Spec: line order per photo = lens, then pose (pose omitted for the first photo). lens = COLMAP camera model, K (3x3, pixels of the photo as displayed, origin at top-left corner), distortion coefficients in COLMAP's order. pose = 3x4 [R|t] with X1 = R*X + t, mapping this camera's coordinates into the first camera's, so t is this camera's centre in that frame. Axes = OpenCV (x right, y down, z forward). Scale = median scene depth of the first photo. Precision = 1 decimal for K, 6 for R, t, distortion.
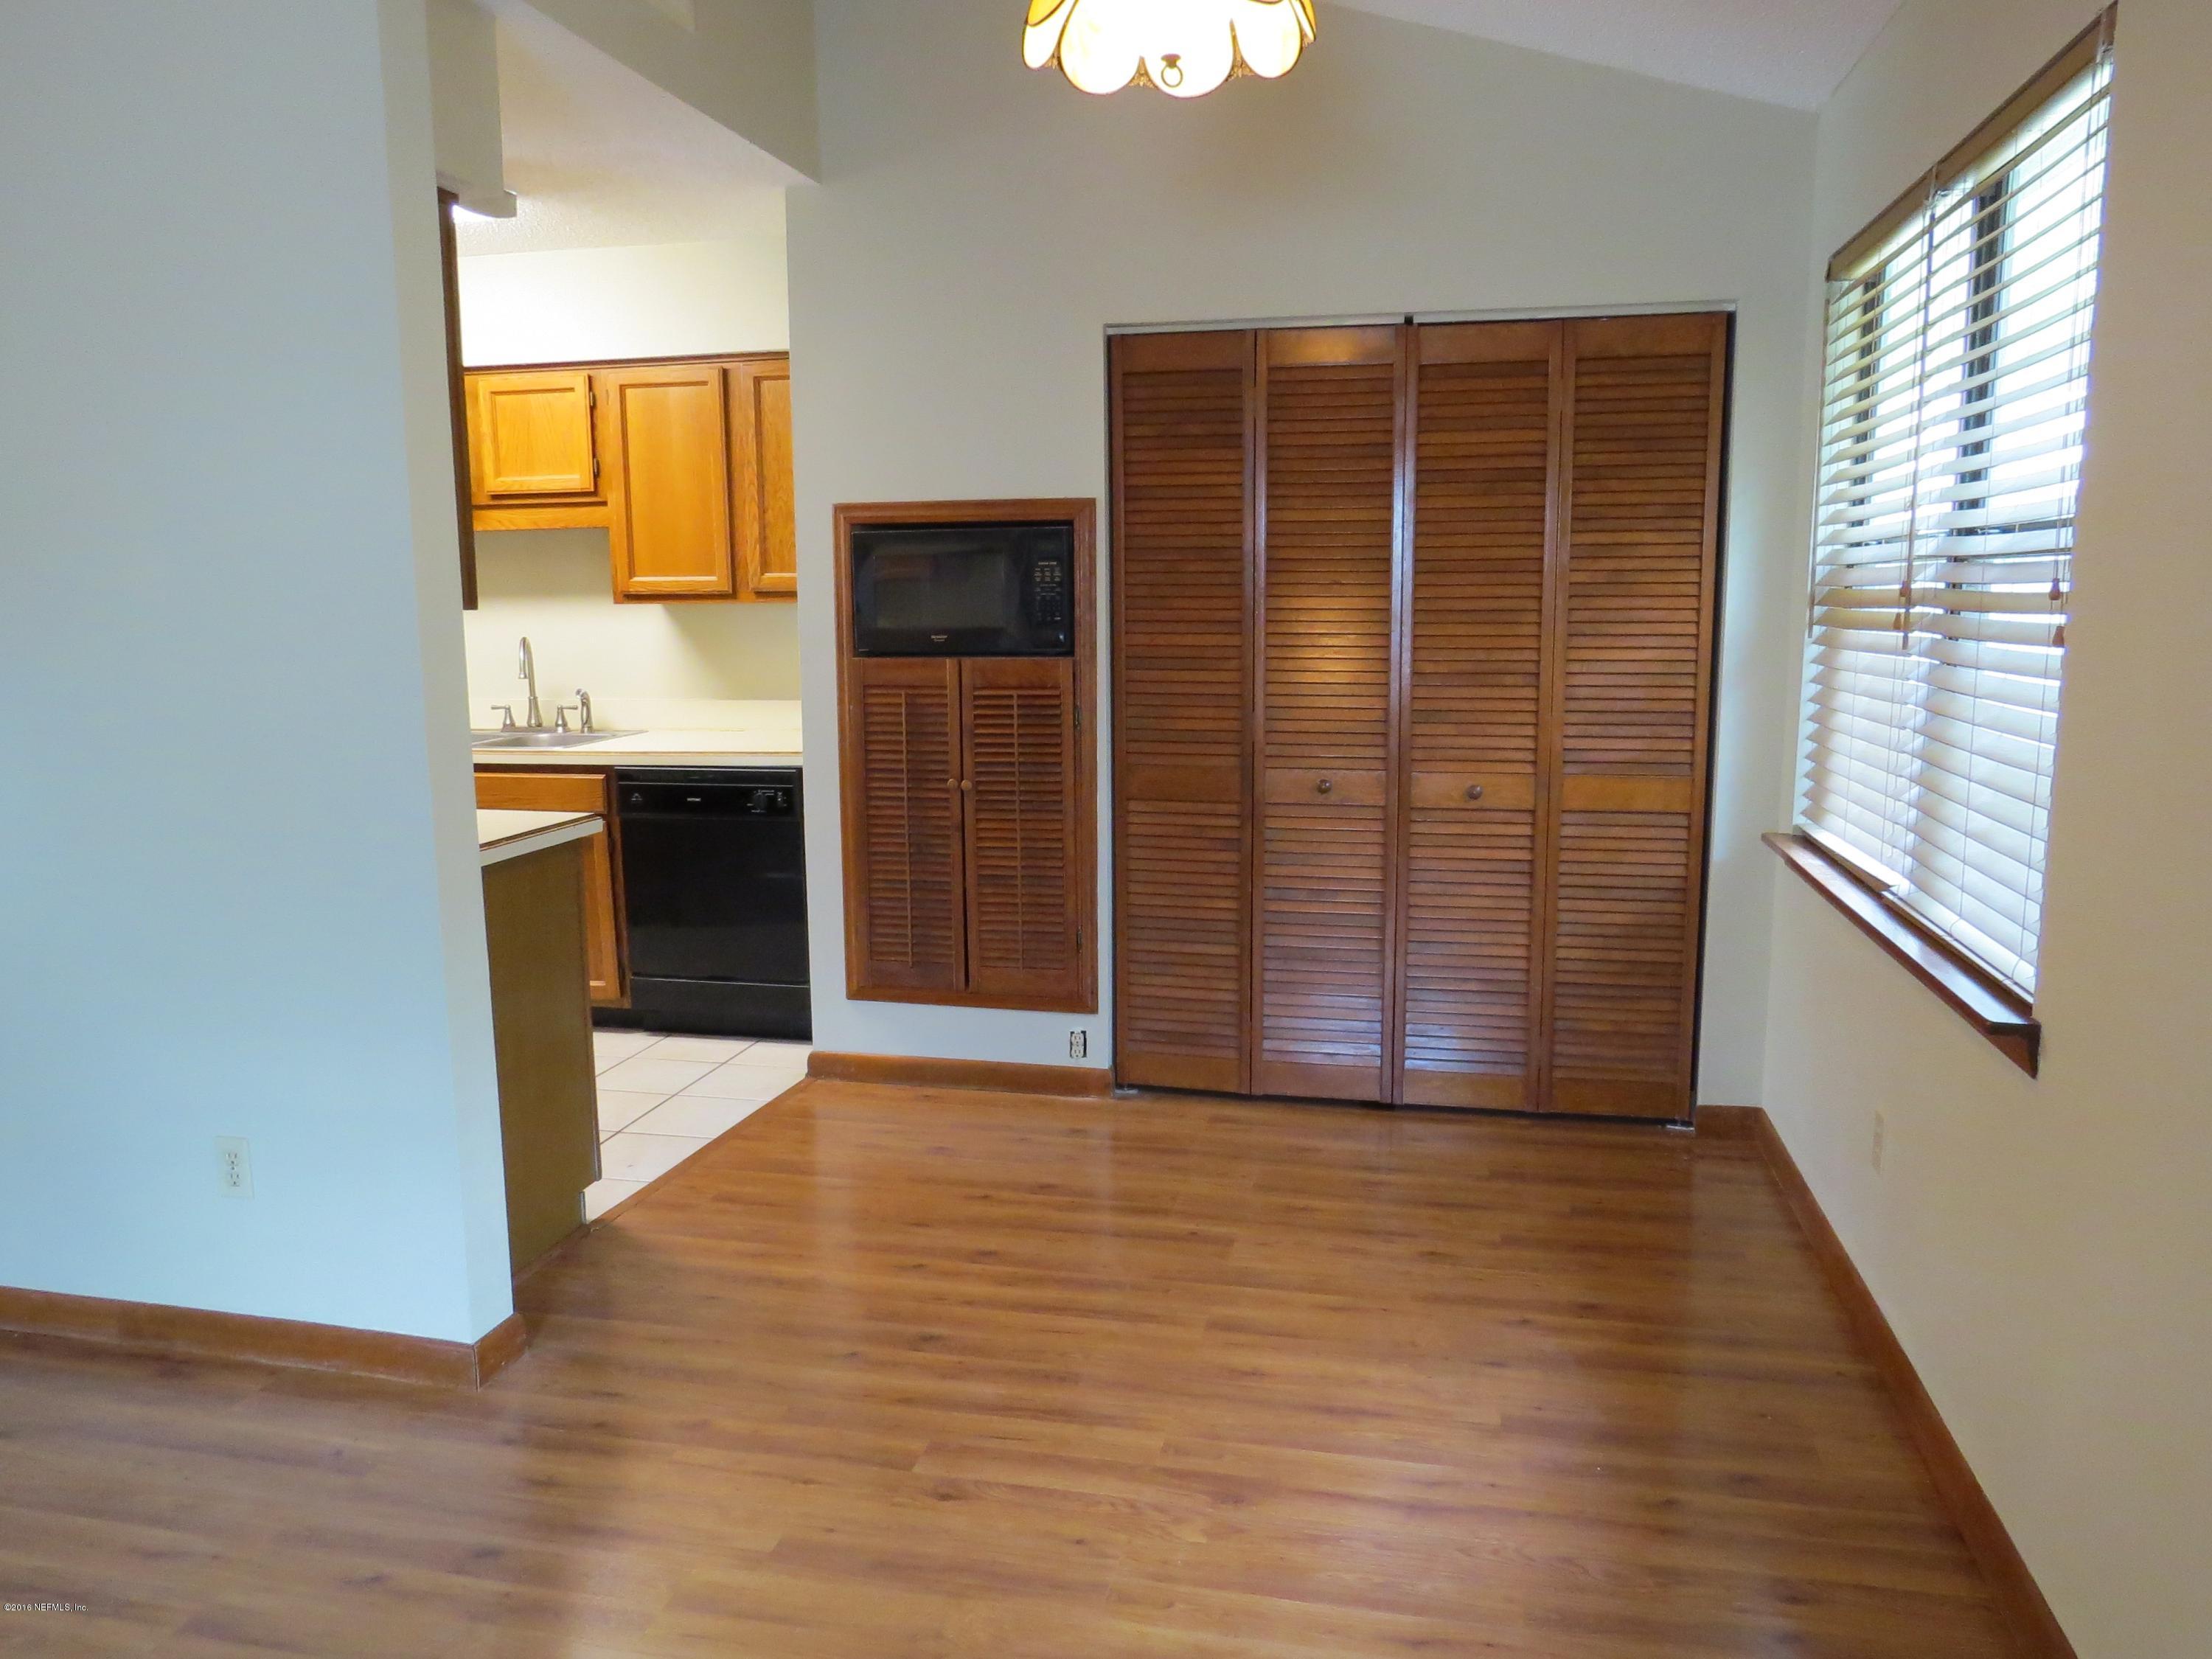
lens RADIAL K [[1580.9, 0, 1118.4], [0, 1580.9, 834.8], [0, 0, 1]] dist [-0.025516, 0.010072]
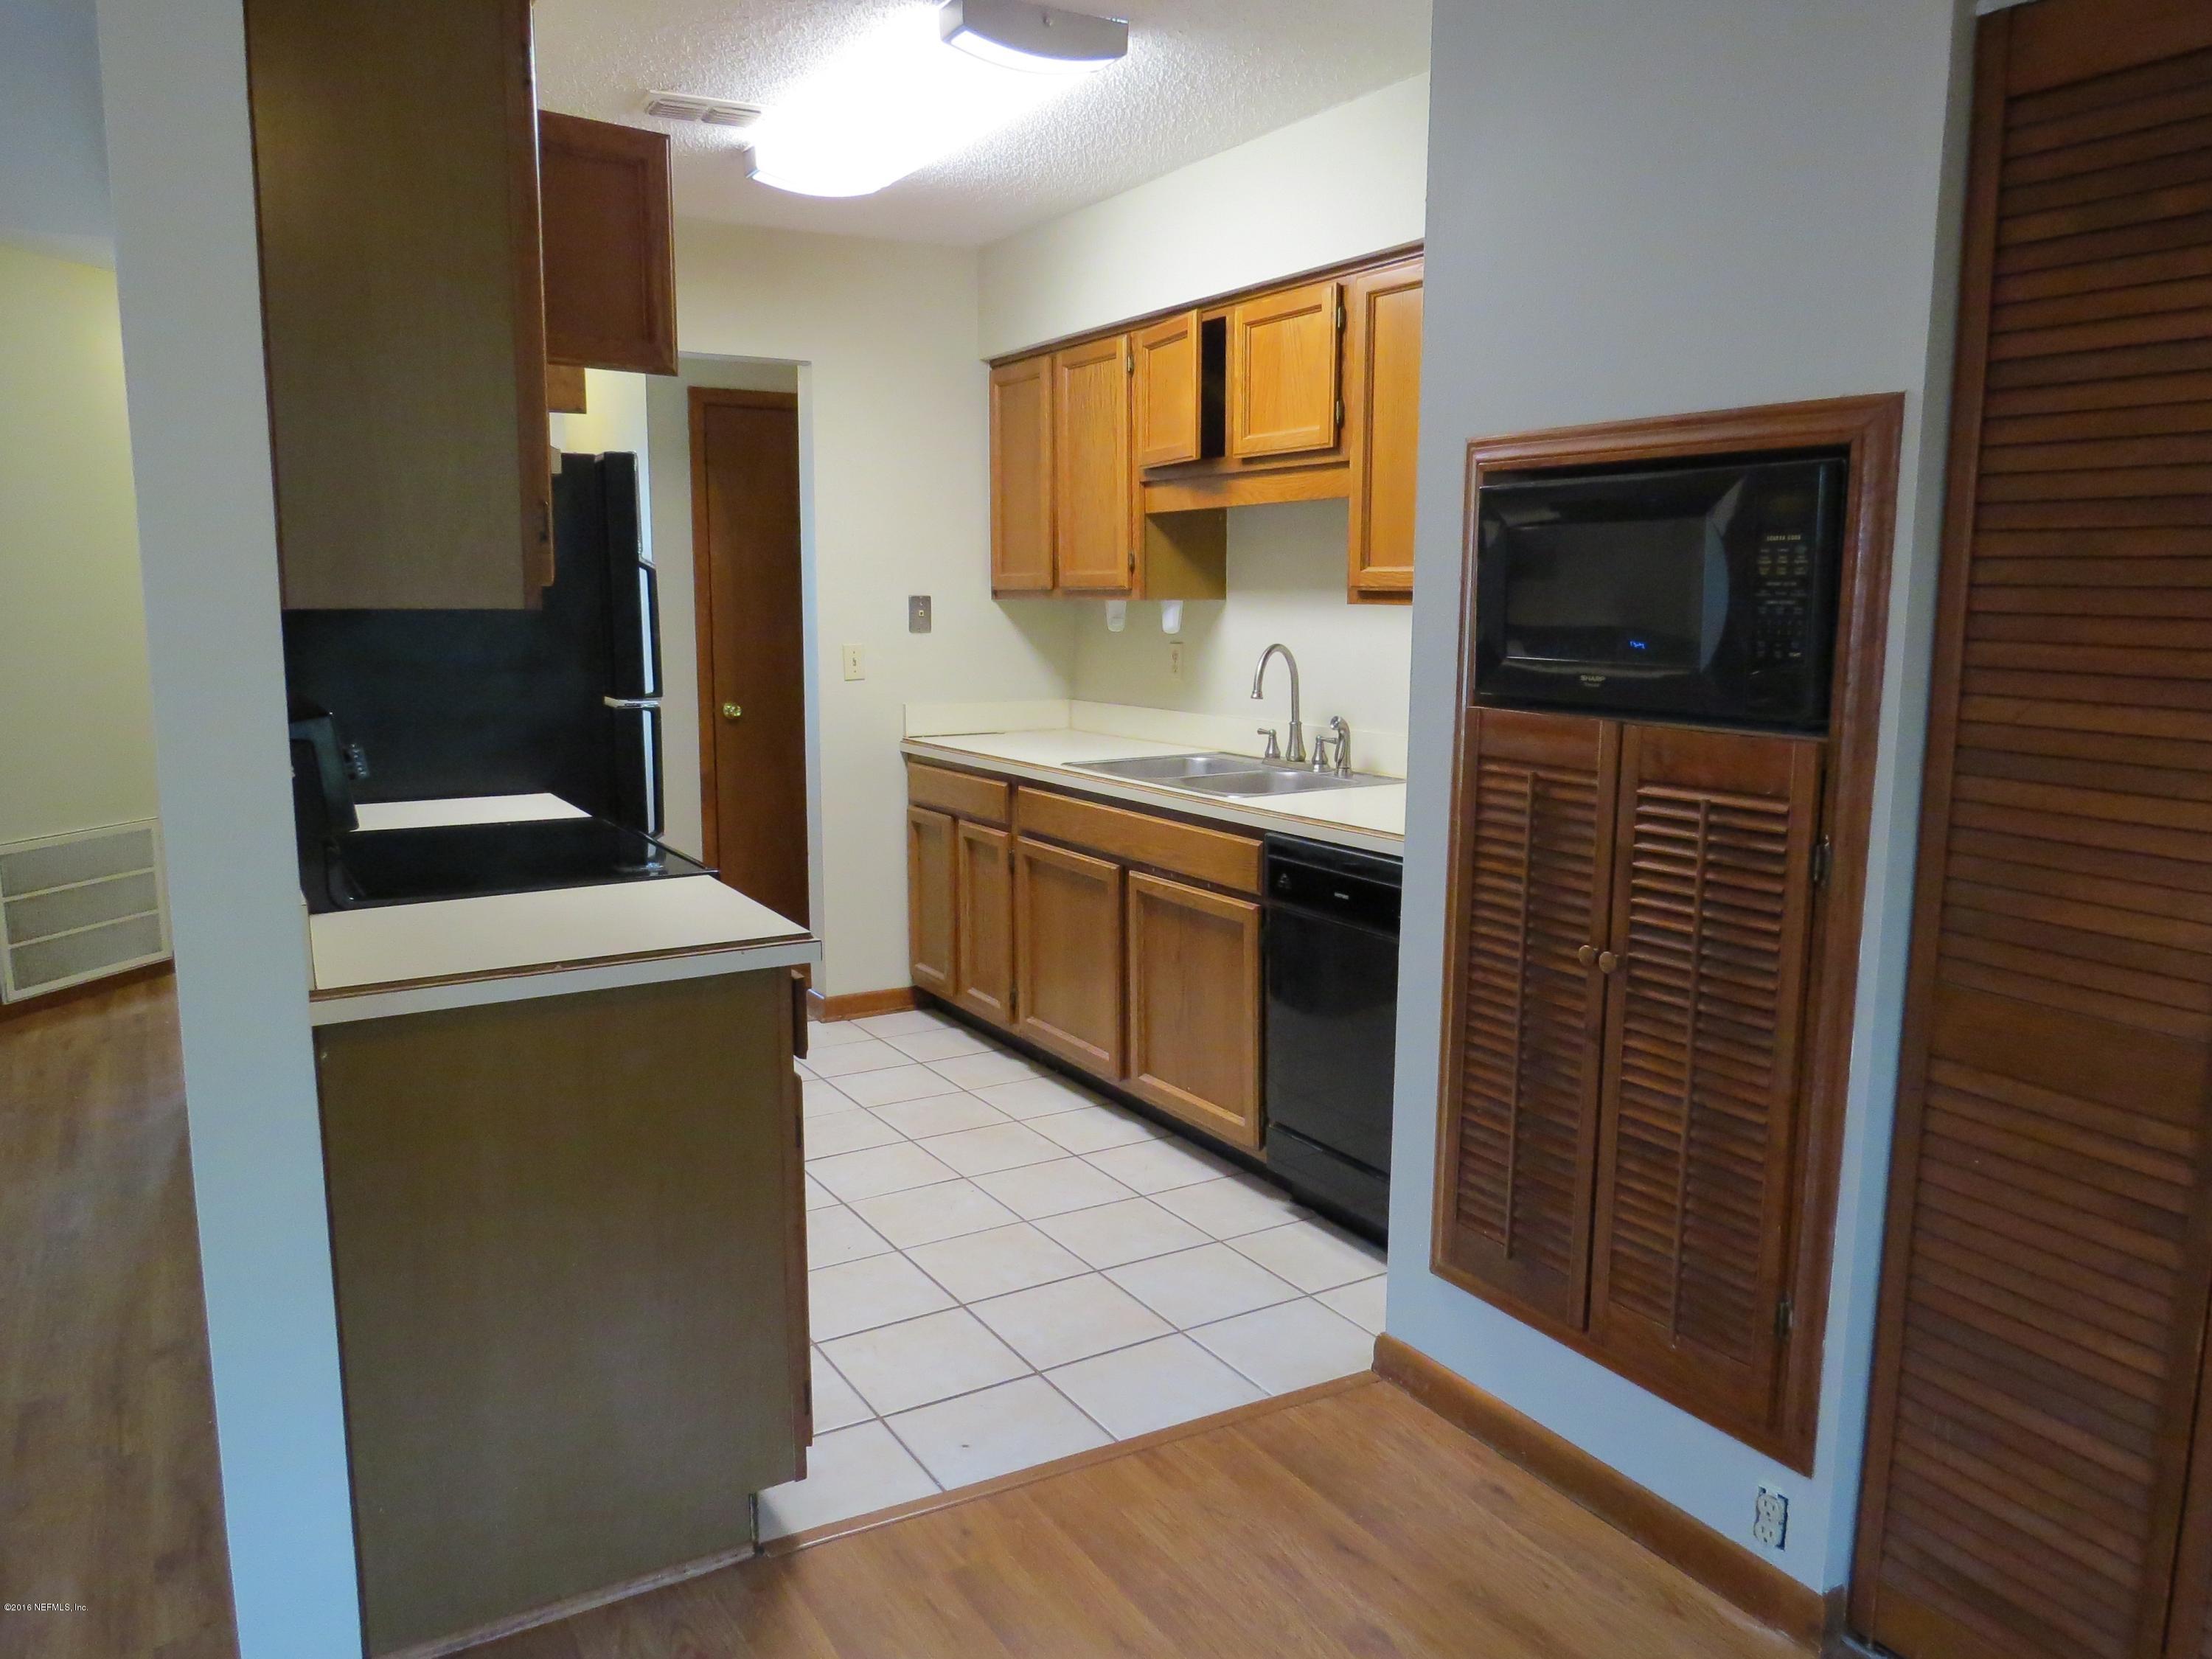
lens RADIAL K [[1580.9, 0, 1103.7], [0, 1580.9, 831.4], [0, 0, 1]] dist [-0.025516, 0.010072]
pose [[0.684674, 0.121754, -0.718608, 0.158756], [-0.120621, 0.991281, 0.053028, -0.081149], [0.718799, 0.050372, 0.693390, 0.506063]]
